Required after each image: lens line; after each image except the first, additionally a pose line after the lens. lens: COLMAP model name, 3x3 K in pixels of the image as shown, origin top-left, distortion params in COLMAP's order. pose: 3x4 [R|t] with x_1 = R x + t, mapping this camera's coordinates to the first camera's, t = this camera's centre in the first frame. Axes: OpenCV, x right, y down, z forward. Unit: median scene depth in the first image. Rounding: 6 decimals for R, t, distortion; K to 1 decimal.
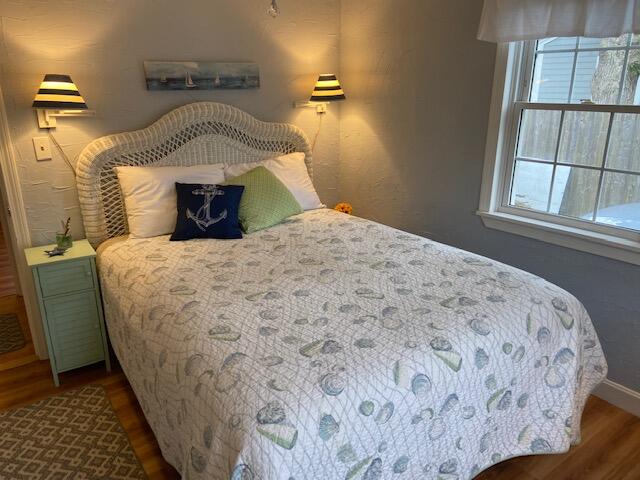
lens RADIAL K [[480.5, 0, 314.7], [0, 480.5, 241.6], [0, 0, 1]] dist [0.101122, -0.128425]
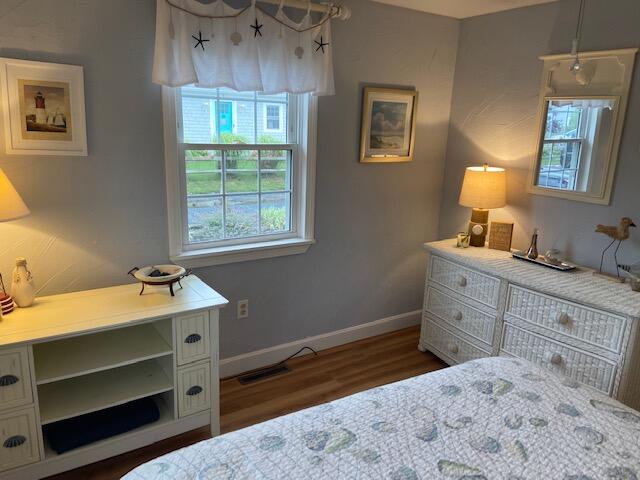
lens RADIAL K [[480.2, 0, 320.3], [0, 480.2, 242.7], [0, 0, 1]] dist [0.095916, -0.134162]
pose [[-0.999315, -0.025119, 0.027178, 0.260444], [-0.006988, 0.849242, 0.527957, -0.417565], [-0.036342, 0.527406, -0.848836, 1.262605]]
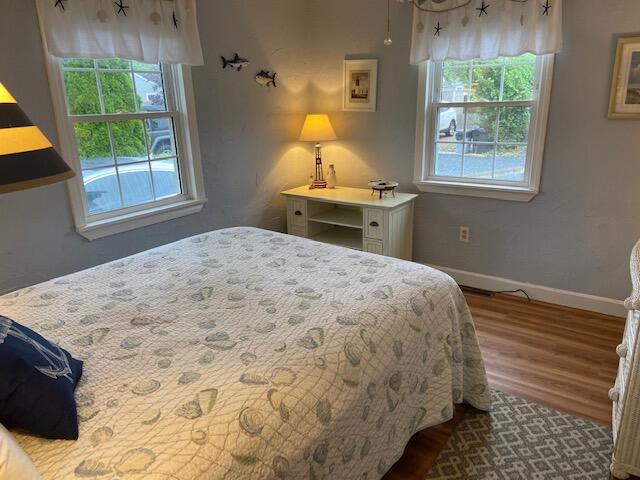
lens RADIAL K [[480.5, 0, 314.7], [0, 480.5, 241.6], [0, 0, 1]] dist [0.101122, -0.128425]
pose [[-0.322699, -0.257175, 0.910893, -0.935229], [0.323423, 0.874490, 0.361475, -0.321204], [-0.889530, 0.411252, -0.199020, 1.050289]]
